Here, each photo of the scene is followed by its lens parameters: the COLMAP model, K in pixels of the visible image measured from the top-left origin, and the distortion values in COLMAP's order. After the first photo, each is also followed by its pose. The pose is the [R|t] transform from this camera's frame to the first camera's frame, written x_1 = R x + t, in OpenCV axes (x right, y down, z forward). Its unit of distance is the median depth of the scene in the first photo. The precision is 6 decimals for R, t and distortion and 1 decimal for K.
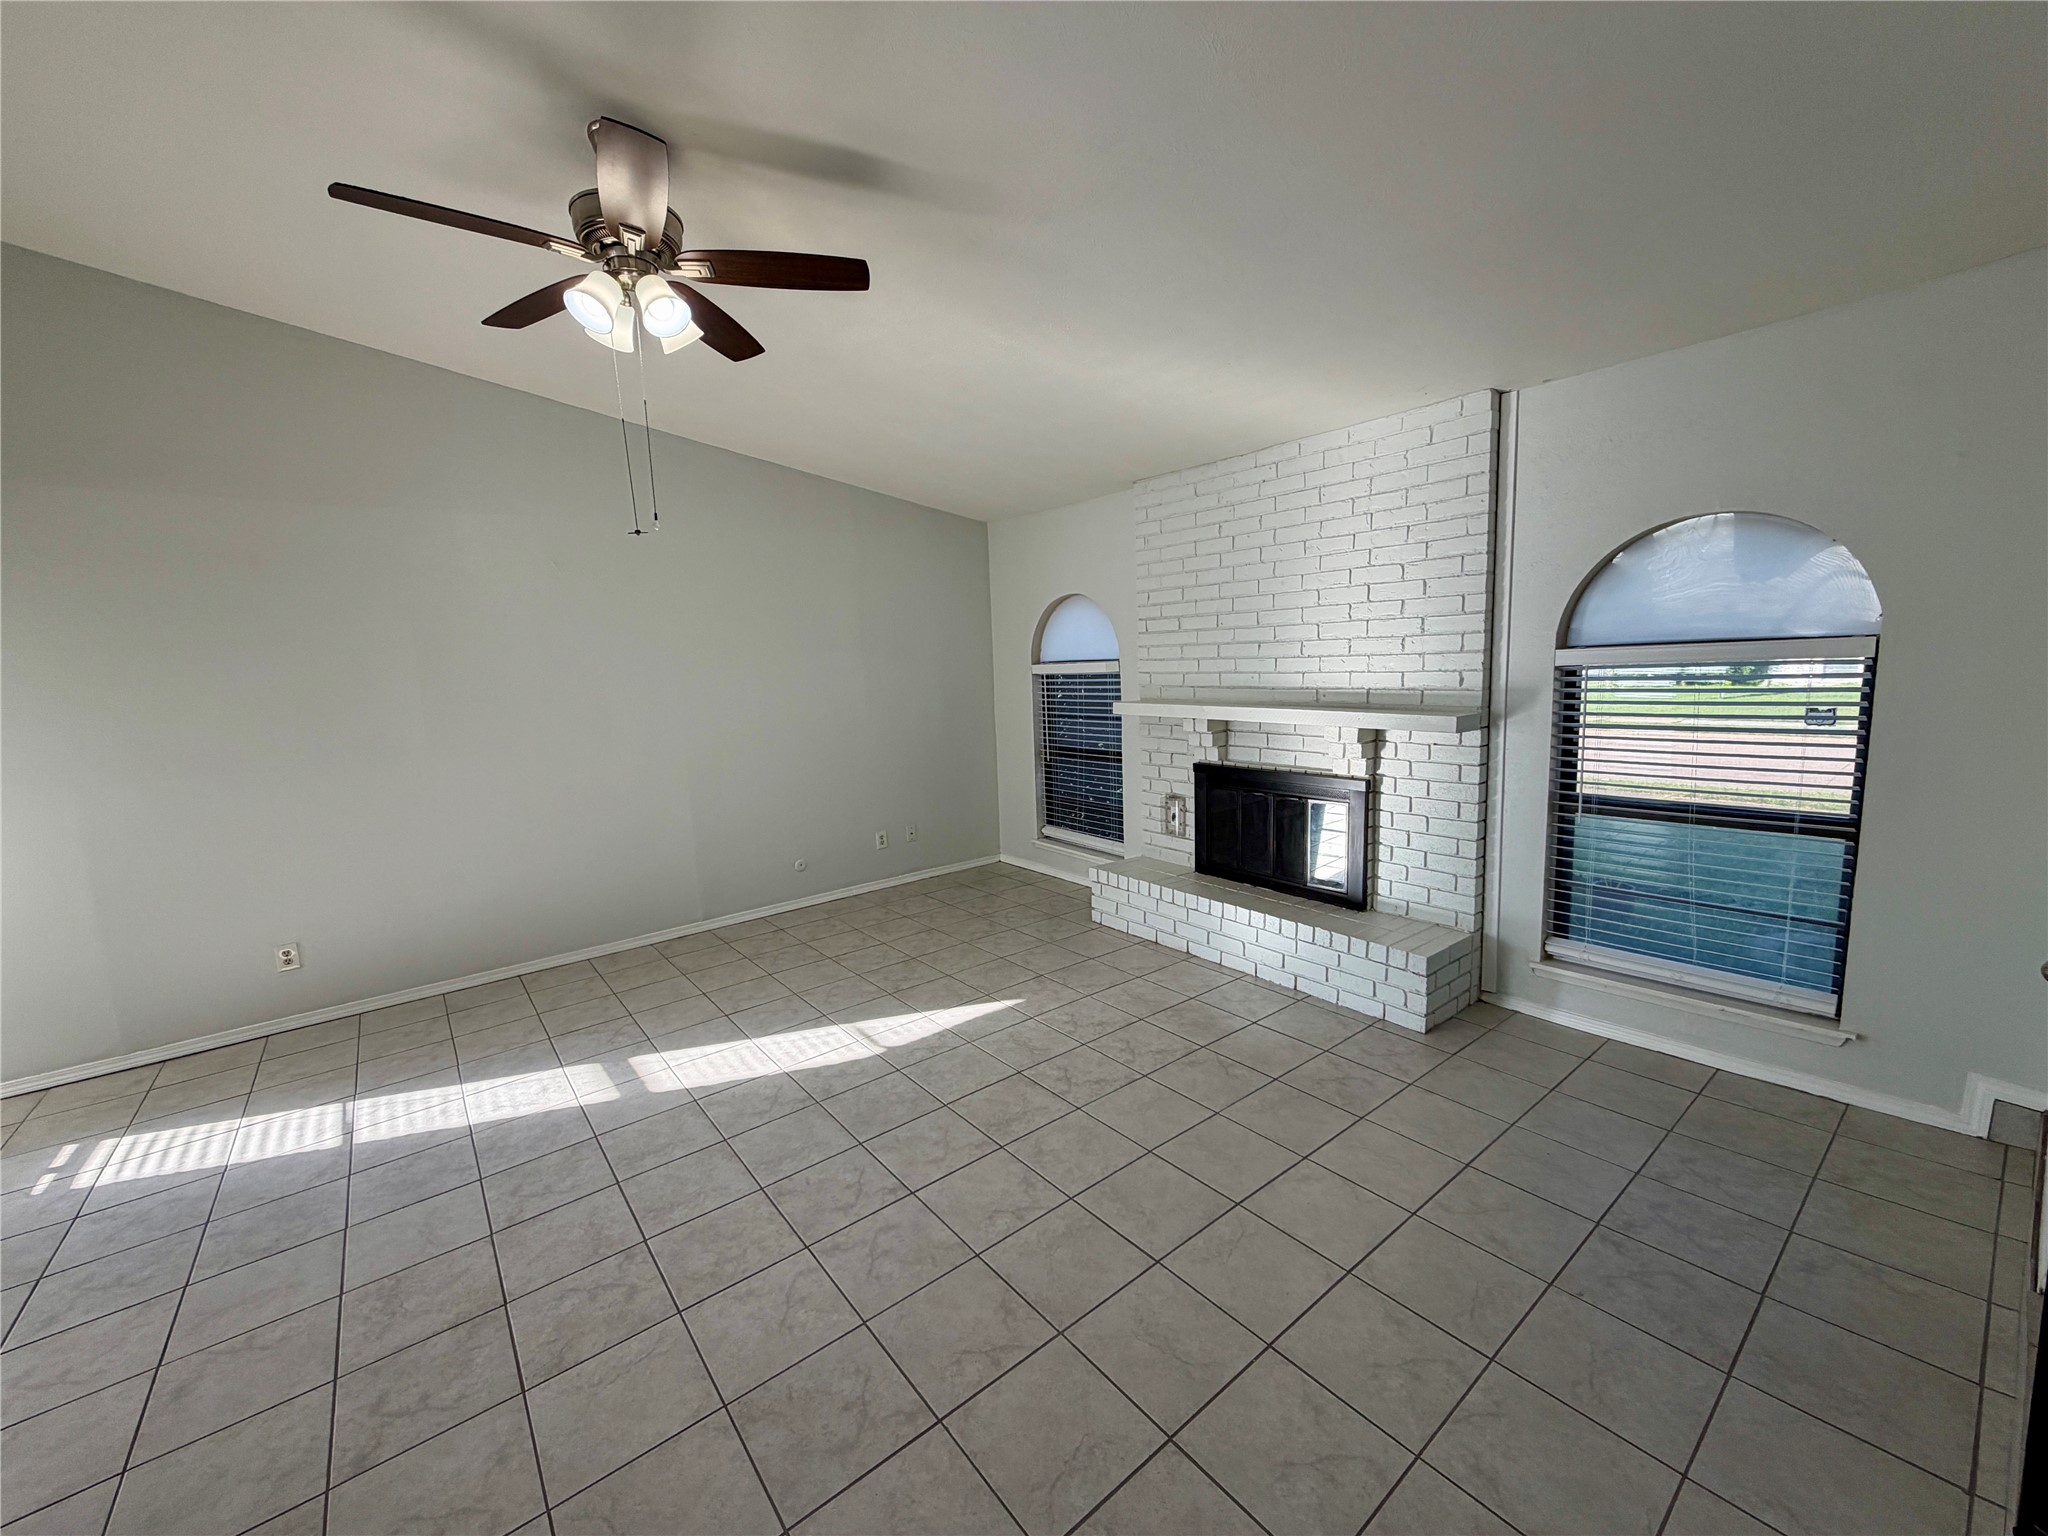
lens RADIAL K [[809.9, 0, 1018.2], [0, 809.9, 768.6], [0, 0, 1]] dist [0.000795, -0.000268]
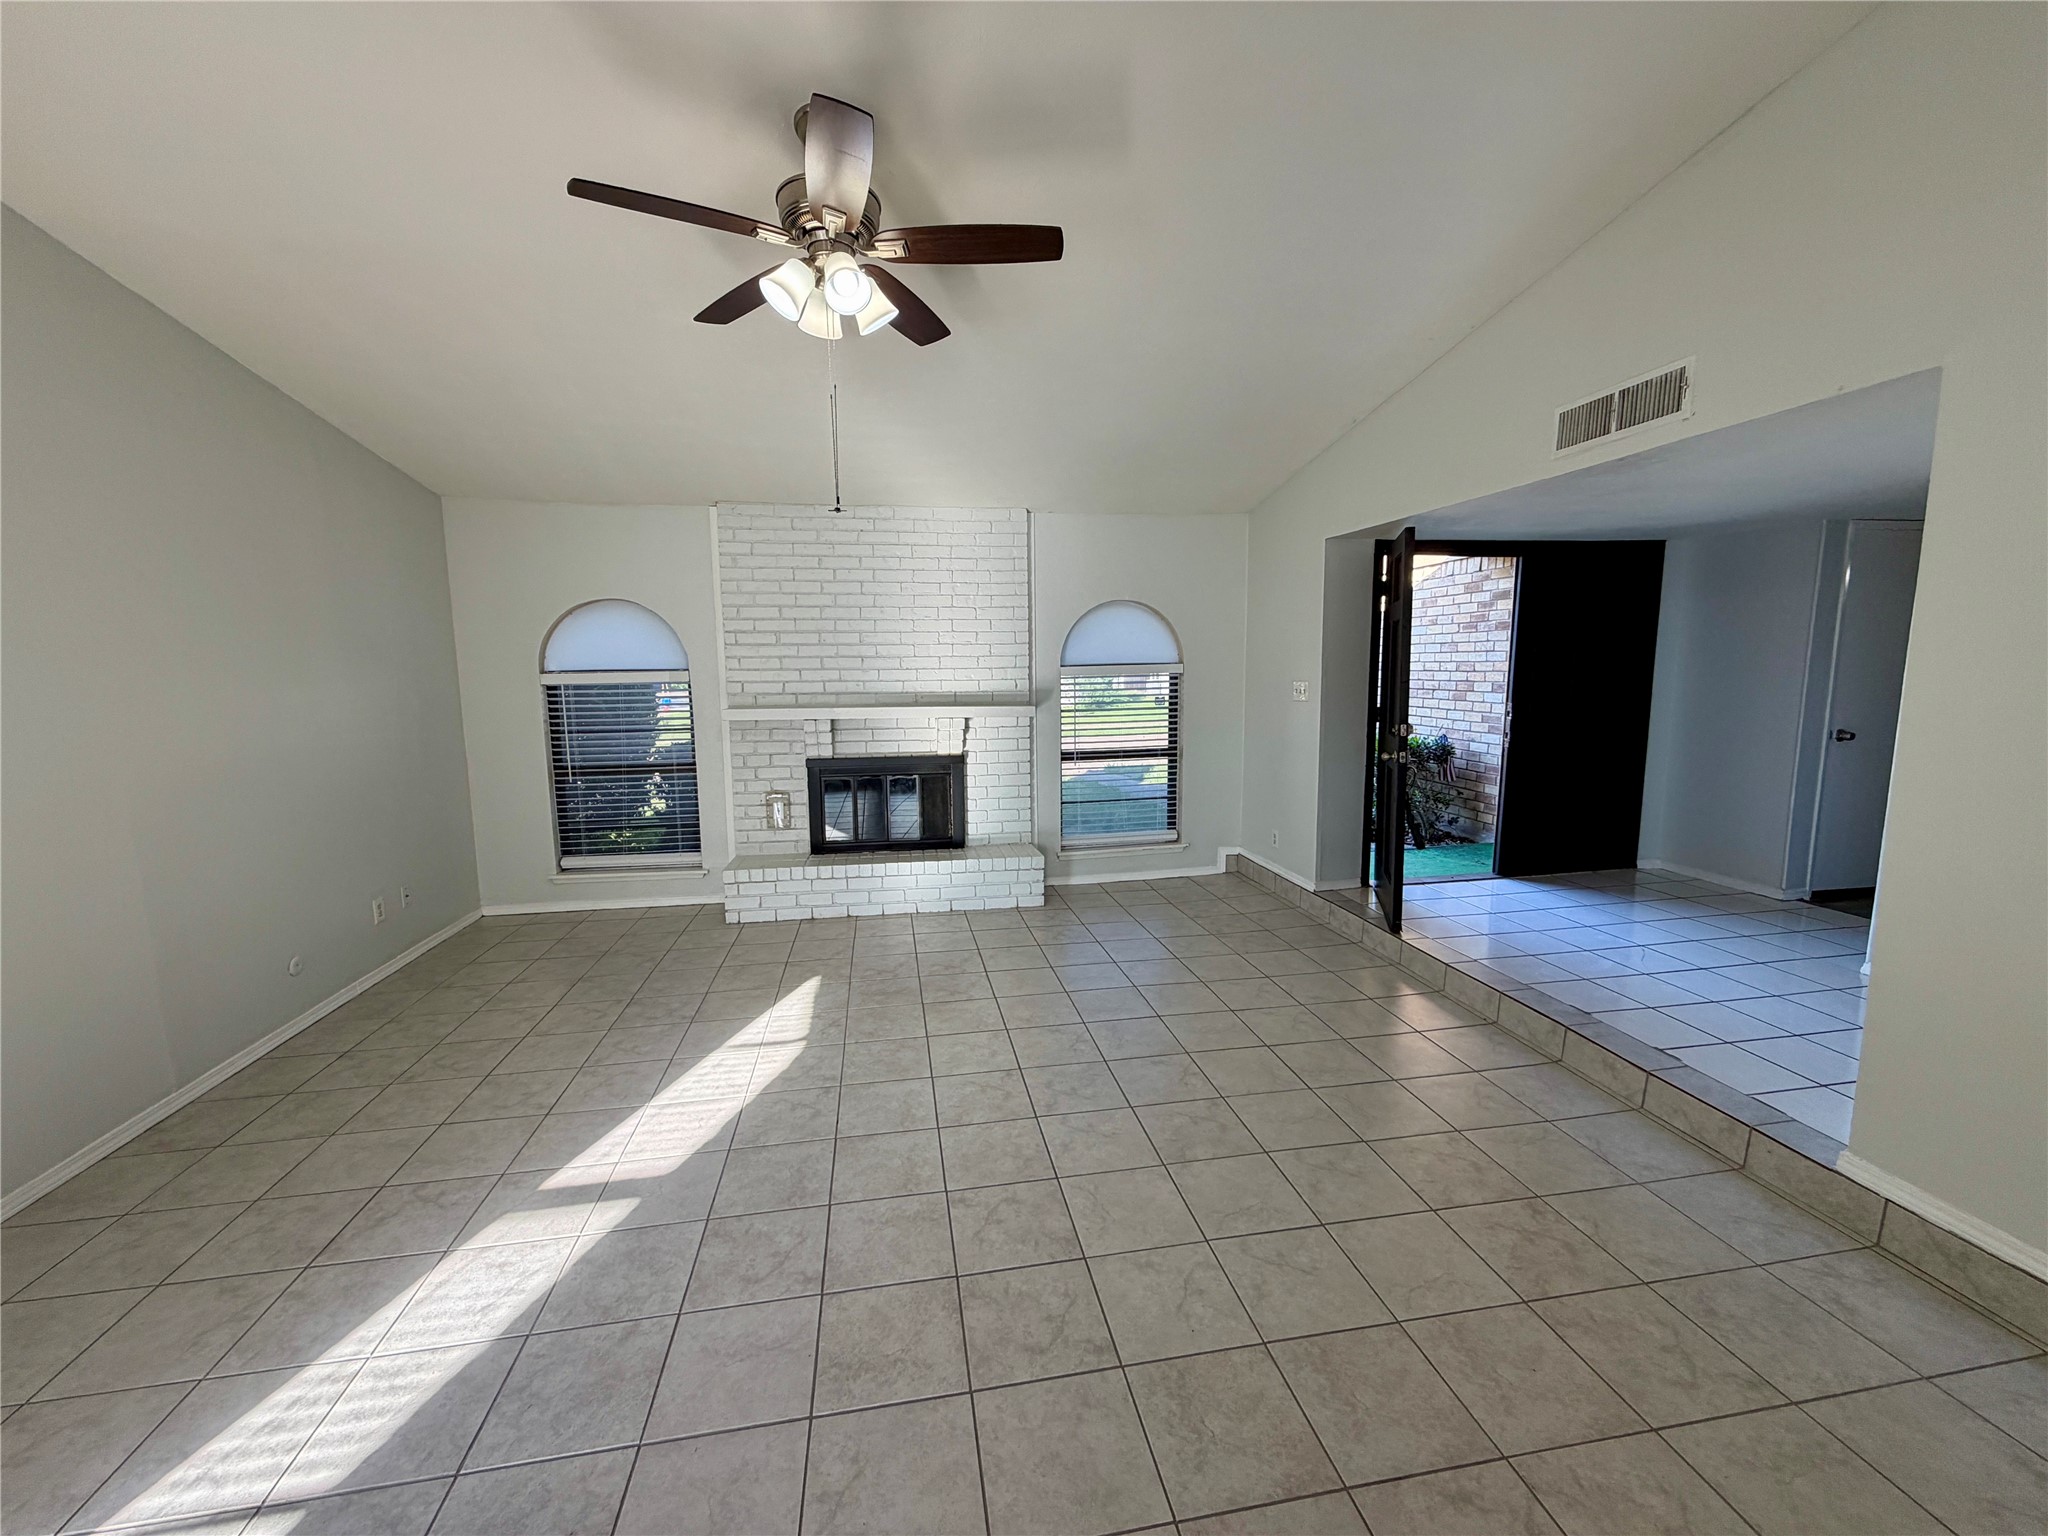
lens RADIAL K [[809.9, 0, 1014.8], [0, 809.9, 773.8], [0, 0, 1]] dist [0.000795, -0.000268]
pose [[0.483320, -0.081253, 0.871665, -0.825609], [0.111155, 0.993321, 0.030960, 0.013137], [-0.868358, 0.081926, 0.489124, 0.233102]]
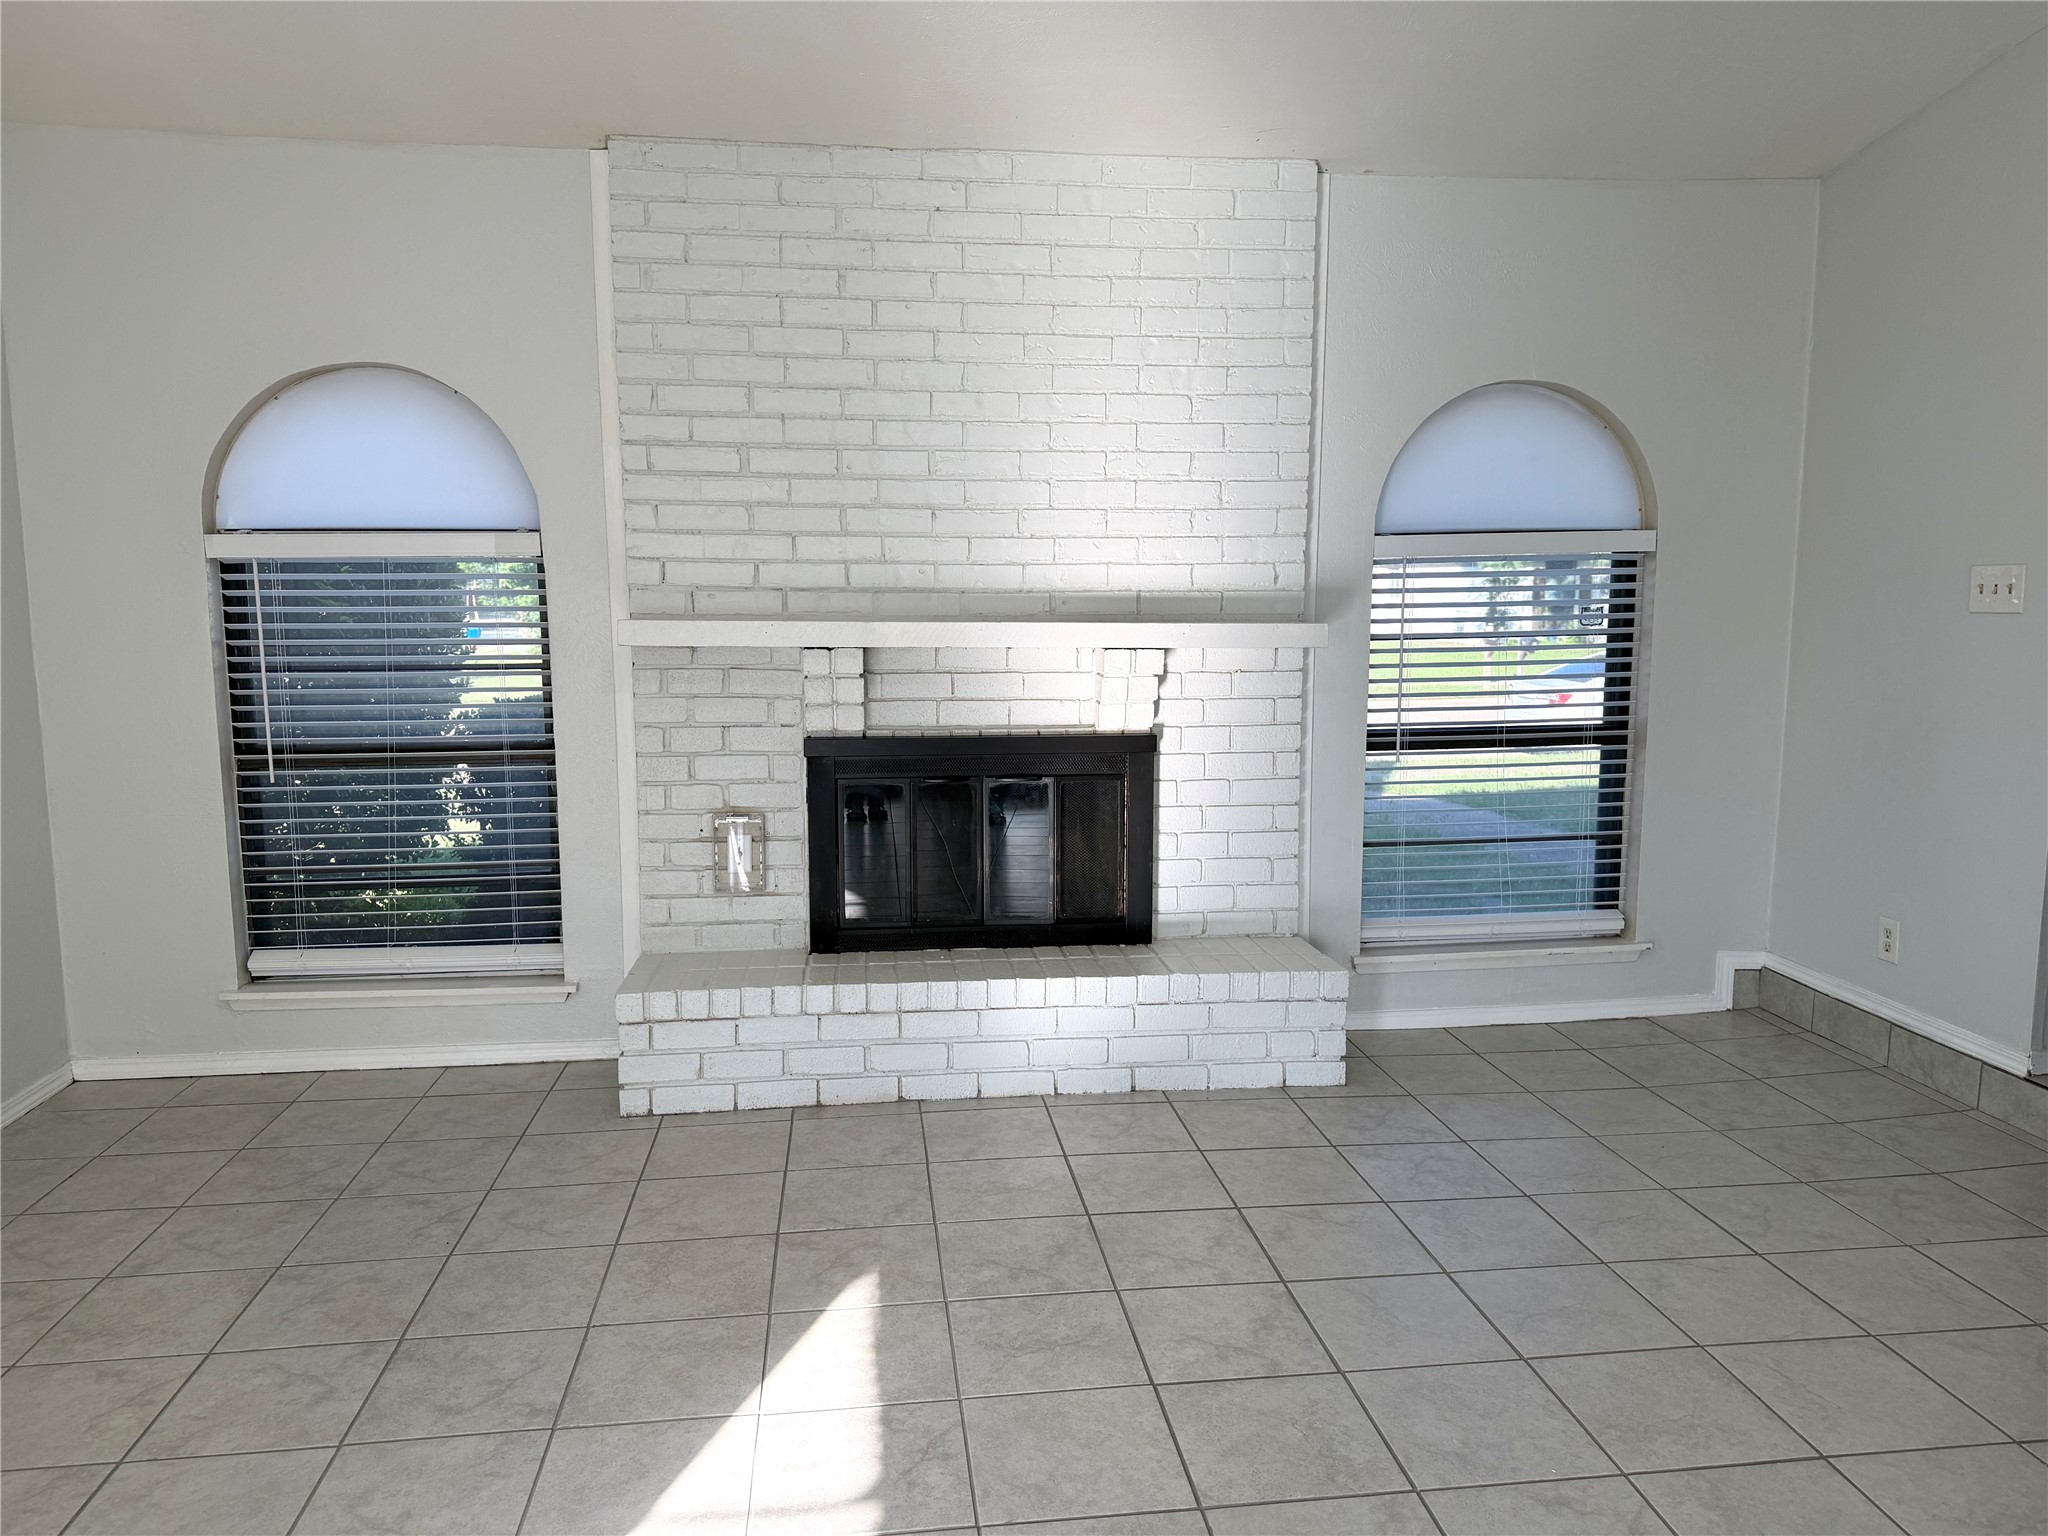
lens RADIAL K [[1428.2, 0, 1021.5], [0, 1428.2, 784.7], [0, 0, 1]] dist [0.059690, -0.068710]
pose [[0.520096, -0.082677, 0.850097, -0.606866], [0.097291, 0.994560, 0.037203, 0.001724], [-0.848548, 0.063358, 0.525311, 0.535125]]
